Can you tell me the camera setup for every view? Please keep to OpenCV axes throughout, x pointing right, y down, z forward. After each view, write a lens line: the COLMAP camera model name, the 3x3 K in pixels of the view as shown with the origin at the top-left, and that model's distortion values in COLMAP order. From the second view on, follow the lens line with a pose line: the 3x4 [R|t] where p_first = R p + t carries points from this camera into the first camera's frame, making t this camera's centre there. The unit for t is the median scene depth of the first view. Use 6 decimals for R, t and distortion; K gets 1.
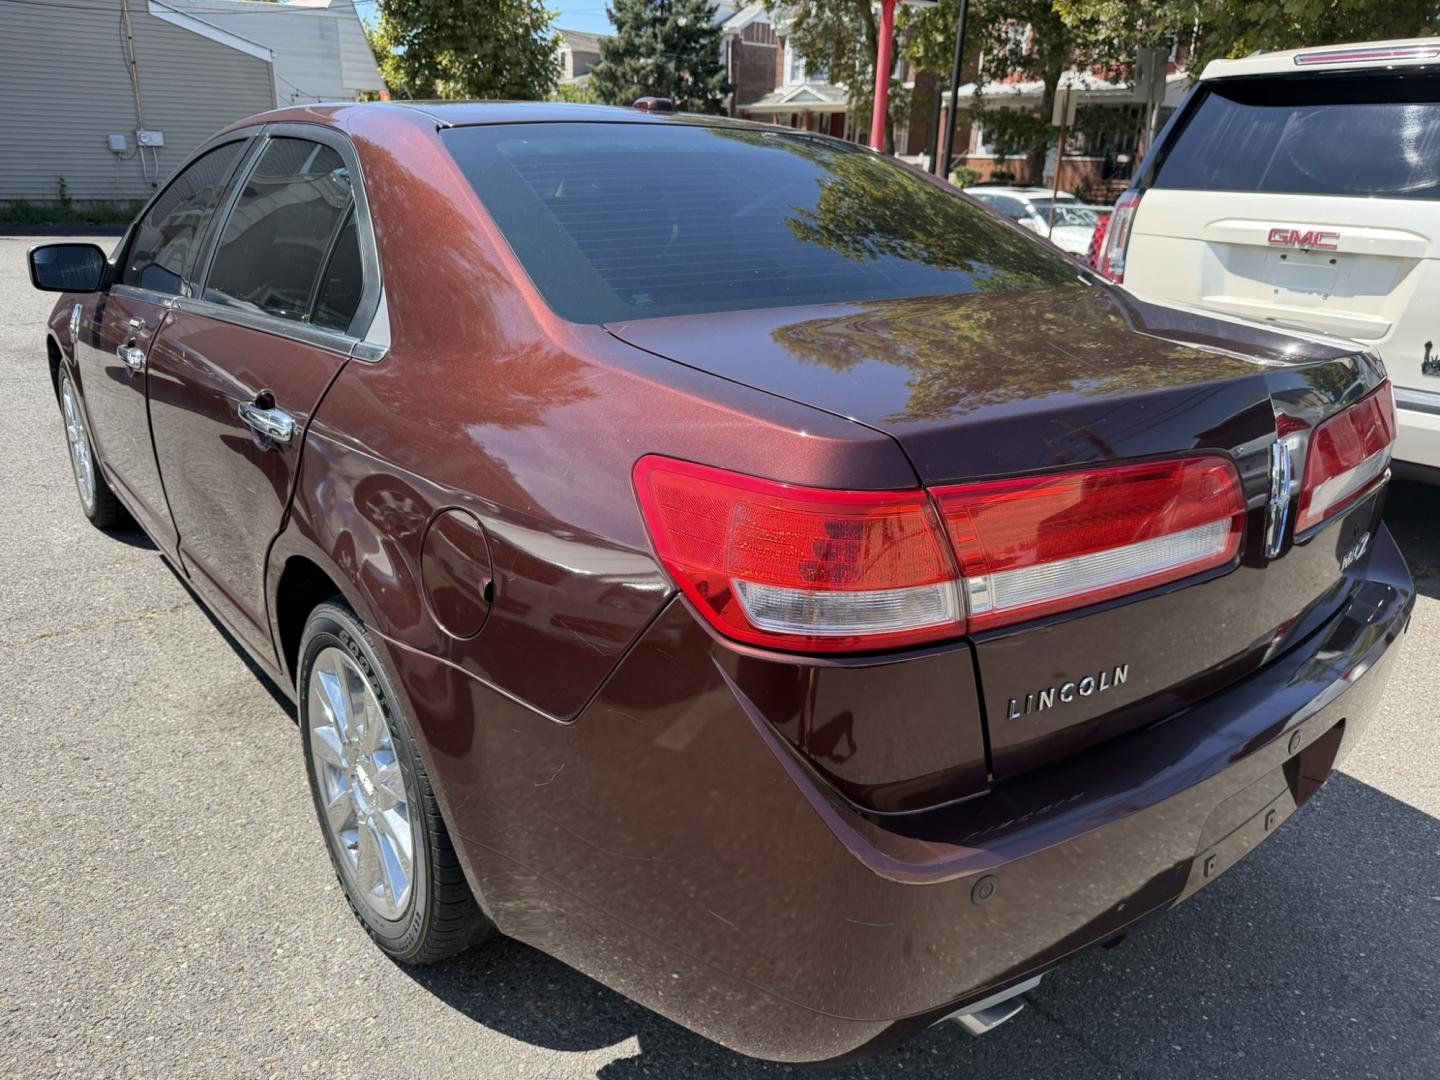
lens RADIAL K [[1025.8, 0, 717.1], [0, 1025.8, 537.7], [0, 0, 1]] dist [0.004499, -0.015817]
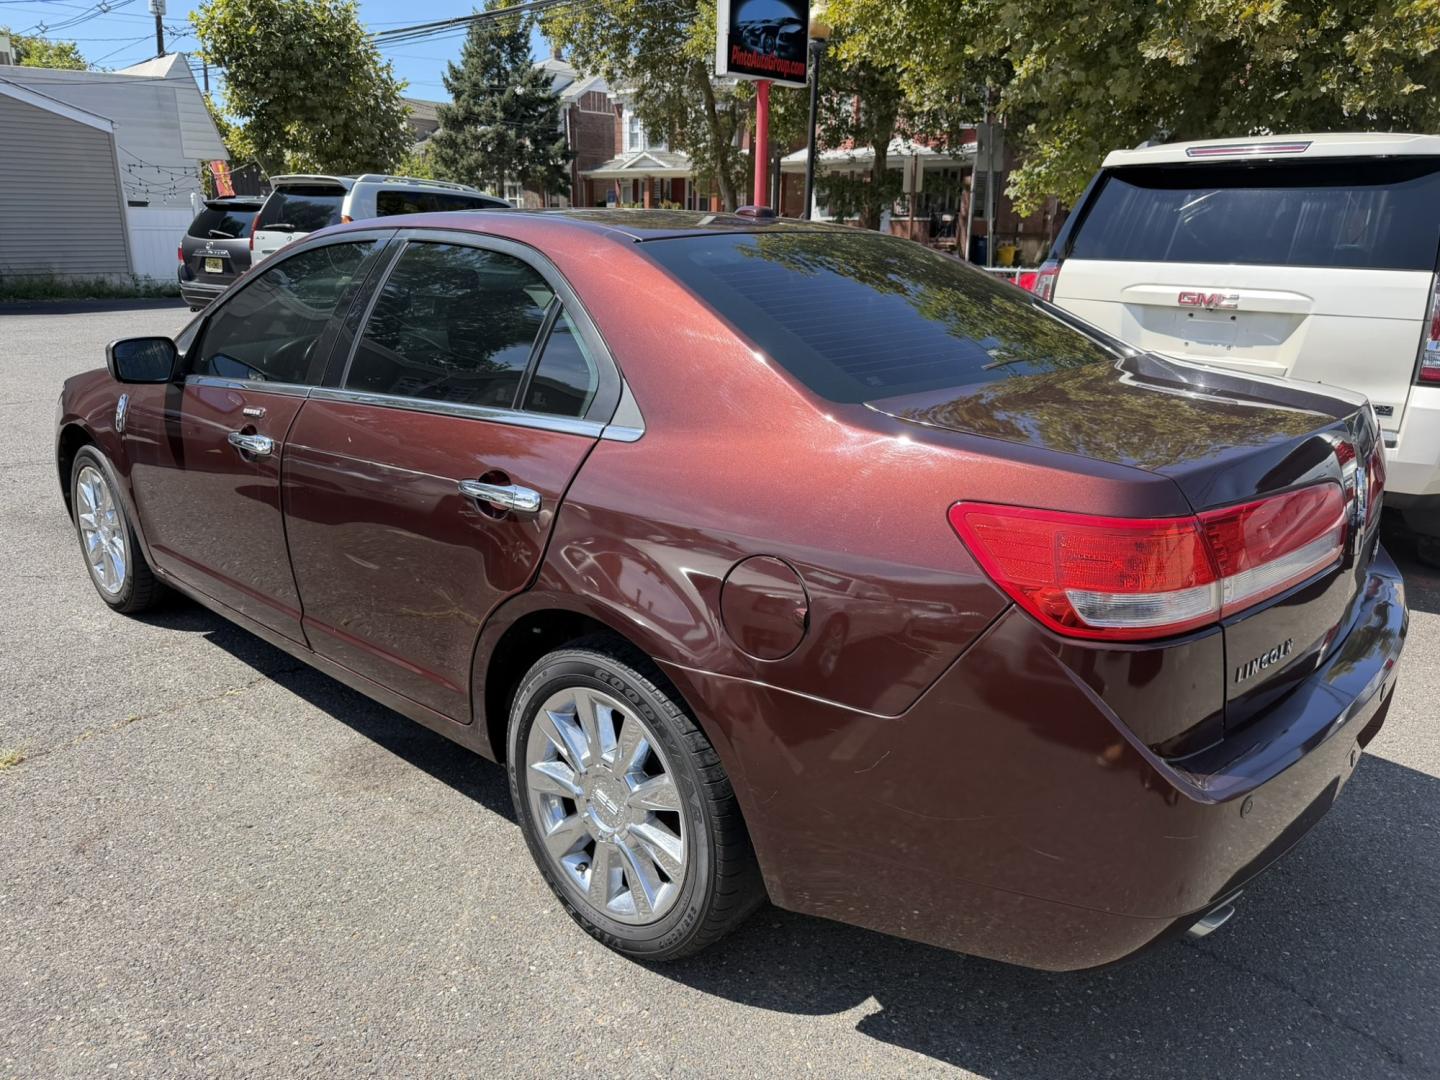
lens RADIAL K [[1025.8, 0, 712.2], [0, 1025.8, 537.9], [0, 0, 1]] dist [0.004499, -0.015817]
pose [[0.987563, -0.058331, 0.146001, -0.216203], [0.065880, 0.996701, -0.047411, 0.002036], [-0.142754, 0.056440, 0.988148, -0.090944]]
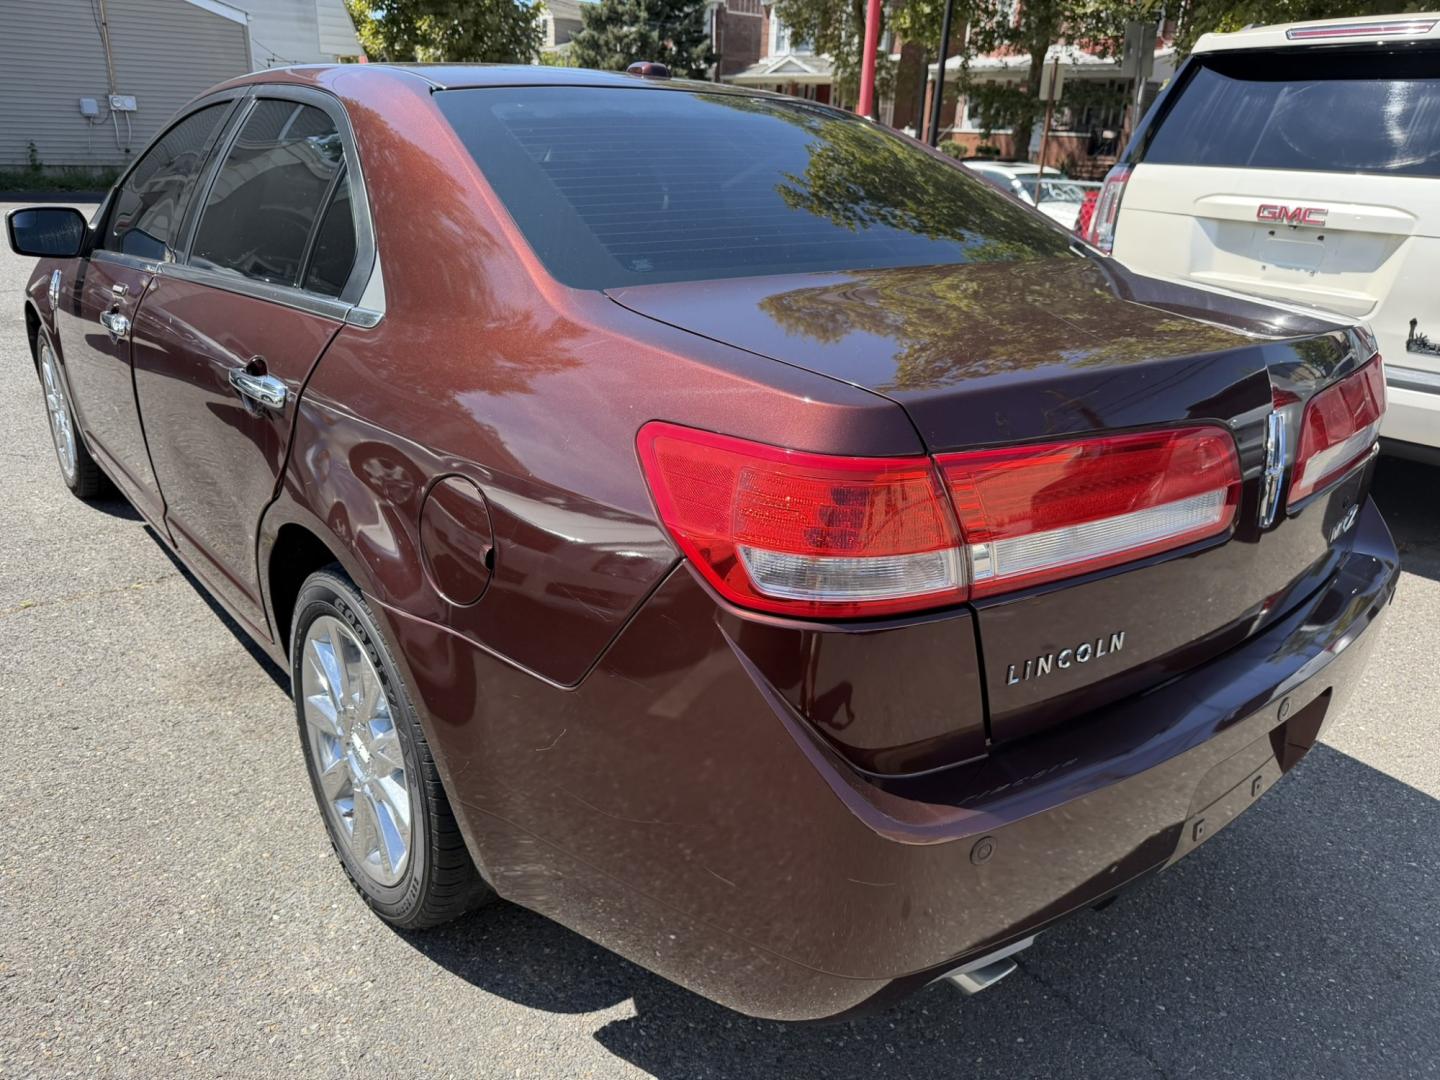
lens RADIAL K [[1025.8, 0, 716.8], [0, 1025.8, 543.8], [0, 0, 1]] dist [0.004499, -0.015817]
pose [[0.999835, 0.003856, 0.017752, -0.007988], [-0.004369, 0.999572, 0.028939, 0.003642], [-0.017633, -0.029011, 0.999424, -0.001090]]
